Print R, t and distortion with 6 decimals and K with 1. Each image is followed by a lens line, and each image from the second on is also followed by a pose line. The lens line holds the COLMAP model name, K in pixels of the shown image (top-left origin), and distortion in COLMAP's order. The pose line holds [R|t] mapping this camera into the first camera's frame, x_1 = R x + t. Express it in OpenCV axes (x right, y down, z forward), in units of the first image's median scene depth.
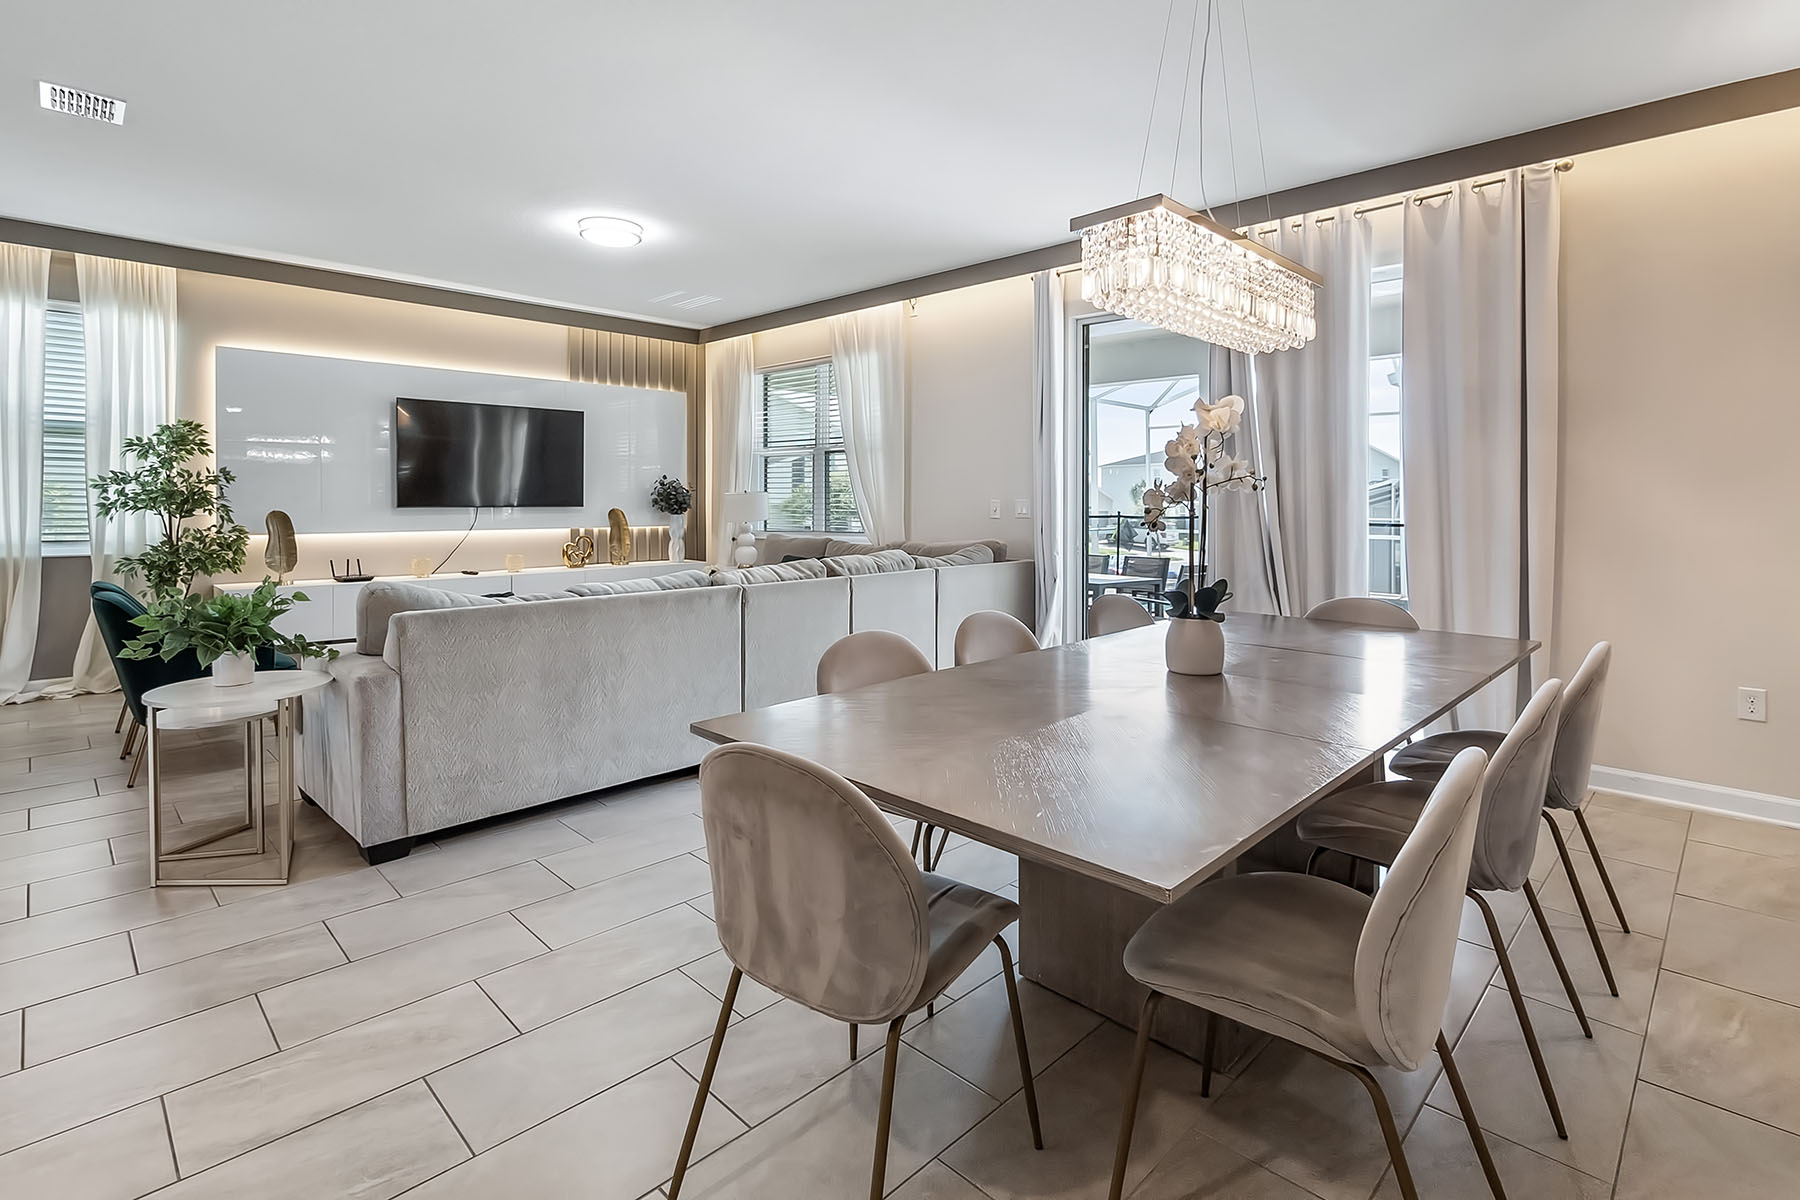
lens RADIAL K [[871.0, 0, 881.5], [0, 871.0, 534.6], [0, 0, 1]] dist [0.001686, 0.000947]
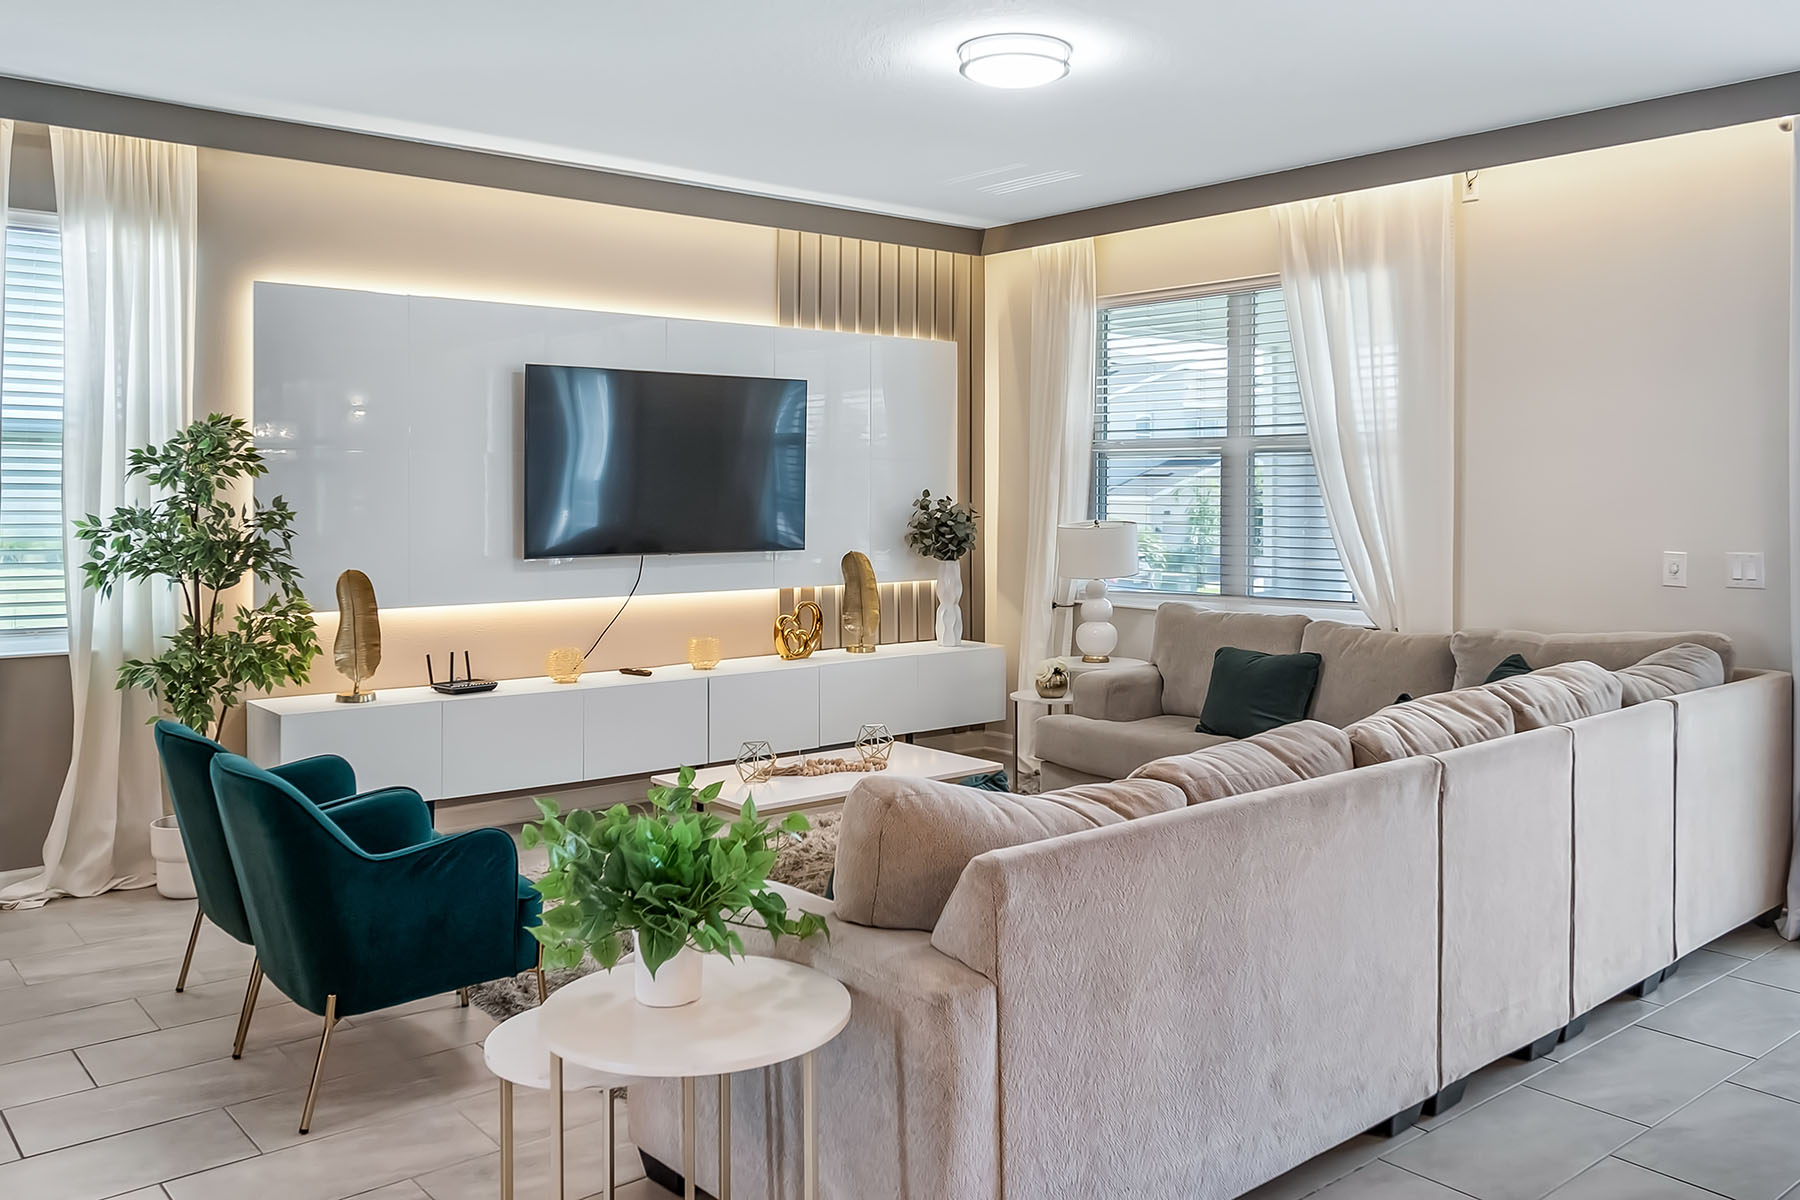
lens RADIAL K [[1449.4, 0, 887.1], [0, 1449.4, 538.2], [0, 0, 1]] dist [-0.007013, -0.000223]
pose [[0.996470, -0.000797, -0.083946, -0.271500], [0.000024, 0.999958, -0.009209, -0.039809], [0.083950, 0.009174, 0.996428, 0.095553]]
